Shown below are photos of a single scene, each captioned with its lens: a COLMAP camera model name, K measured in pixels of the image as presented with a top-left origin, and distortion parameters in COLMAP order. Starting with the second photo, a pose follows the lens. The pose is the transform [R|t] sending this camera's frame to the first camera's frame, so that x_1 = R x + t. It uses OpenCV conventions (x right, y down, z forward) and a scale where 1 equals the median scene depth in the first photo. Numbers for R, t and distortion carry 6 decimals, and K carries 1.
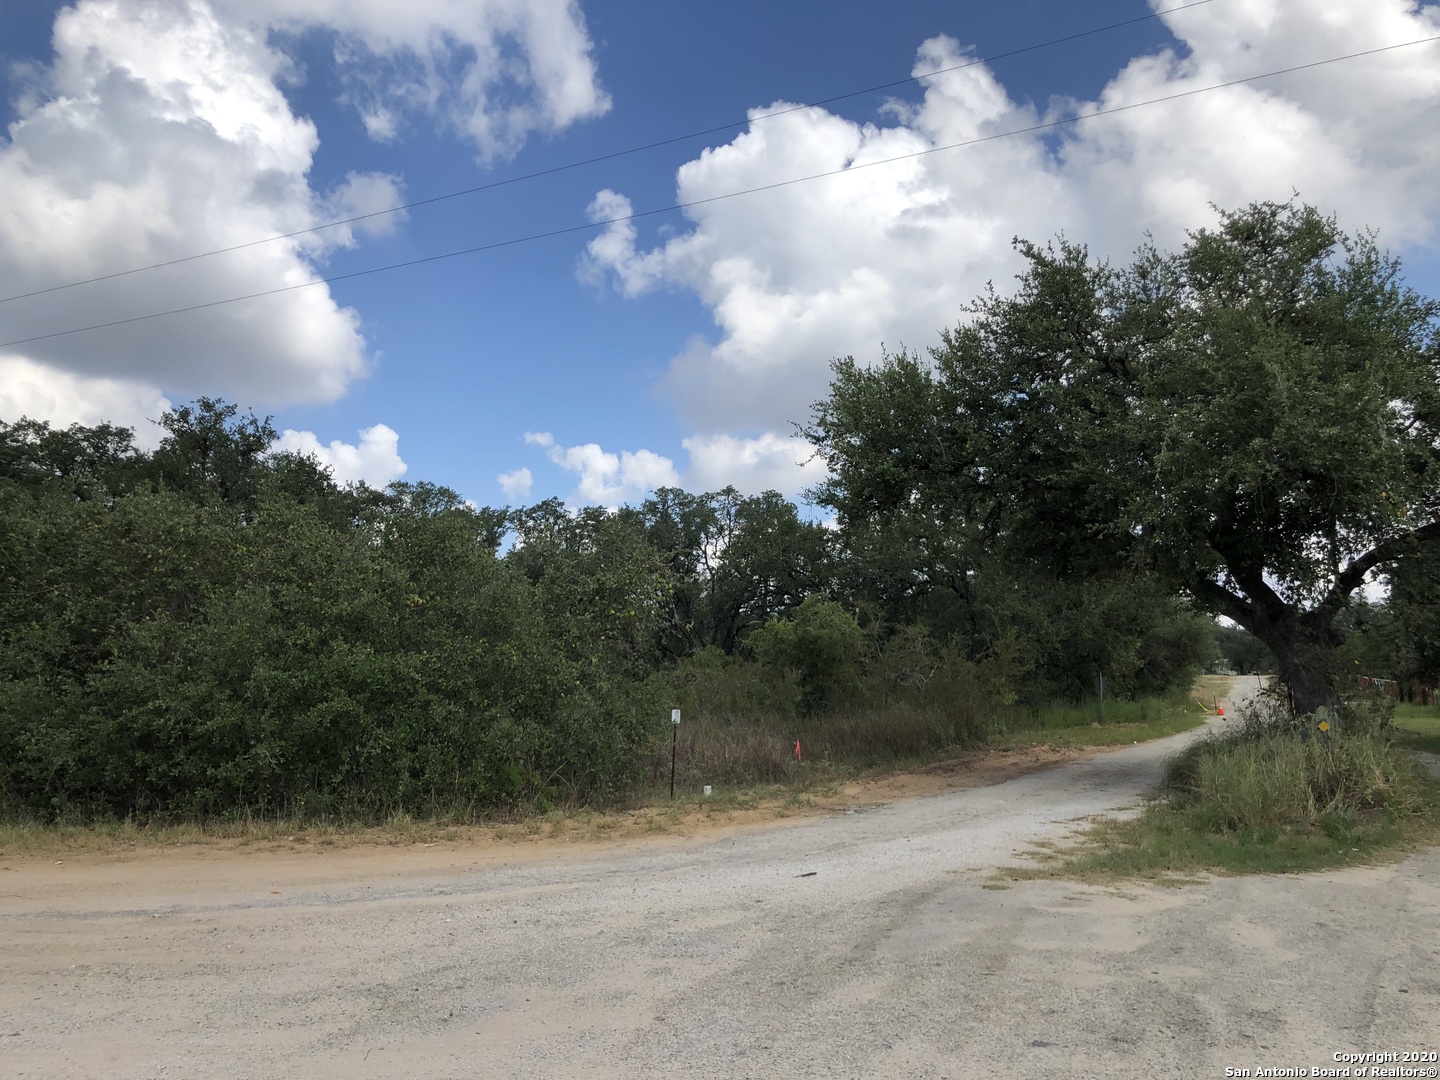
lens RADIAL K [[1163.4, 0, 714.7], [0, 1163.4, 513.2], [0, 0, 1]] dist [0.045238, -0.037953]
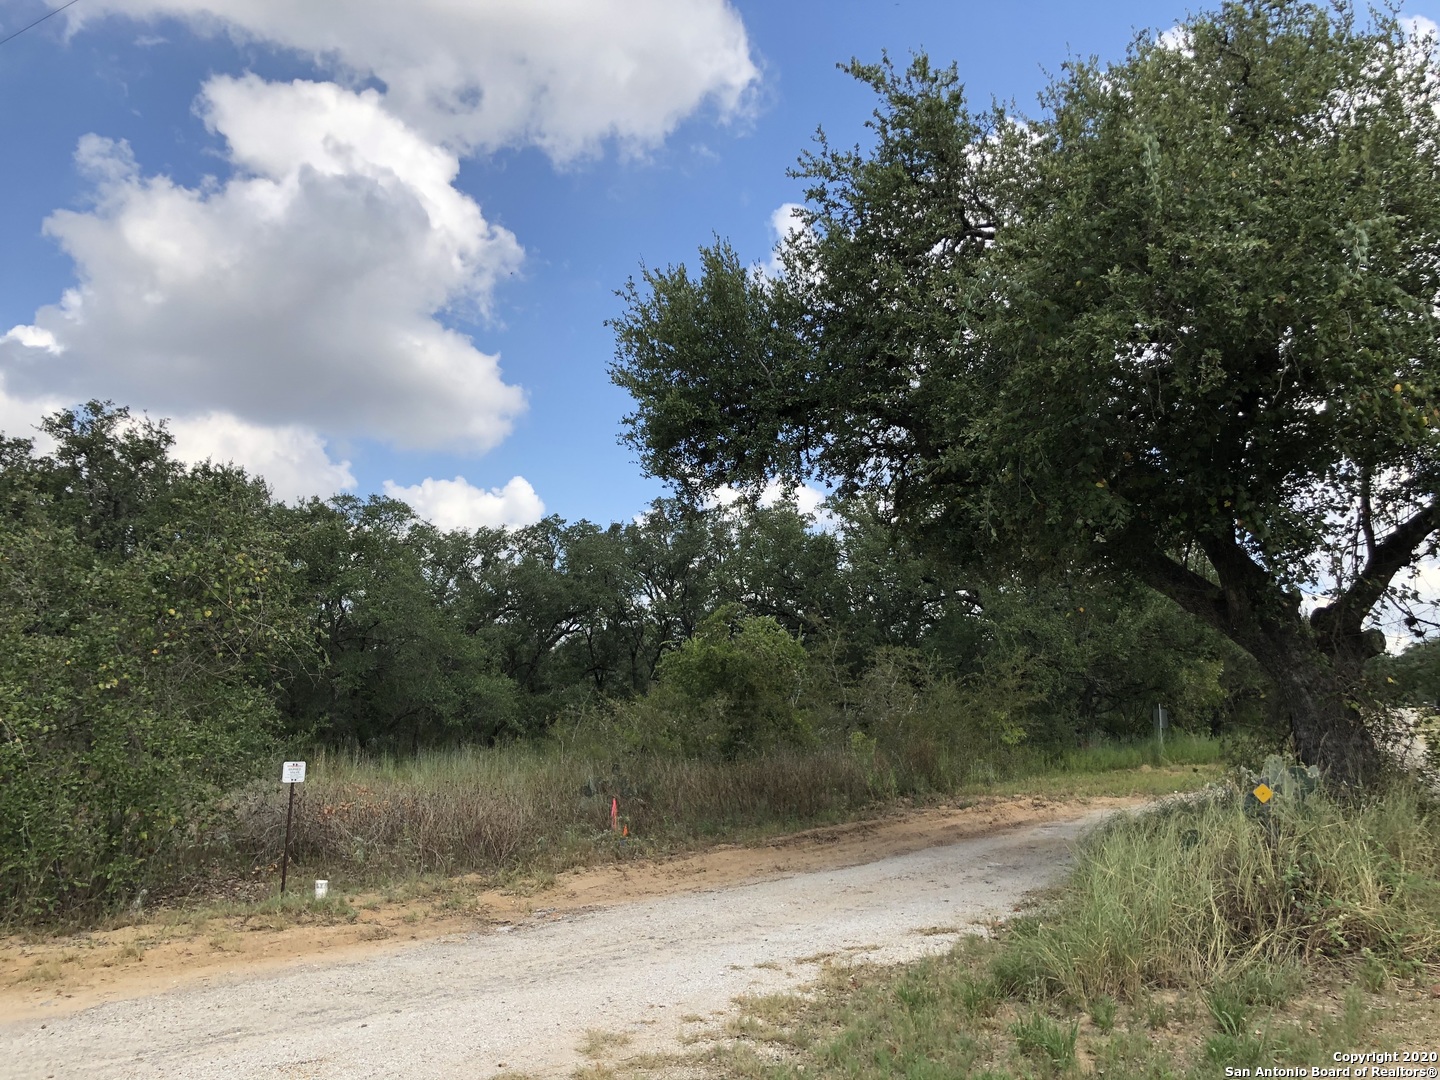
lens RADIAL K [[1163.4, 0, 713.2], [0, 1163.4, 528.3], [0, 0, 1]] dist [0.045238, -0.037953]
pose [[0.994069, -0.022512, -0.106394, 0.110611], [0.020746, 0.999628, -0.017678, 0.021374], [0.106753, 0.015366, 0.994167, 0.145982]]
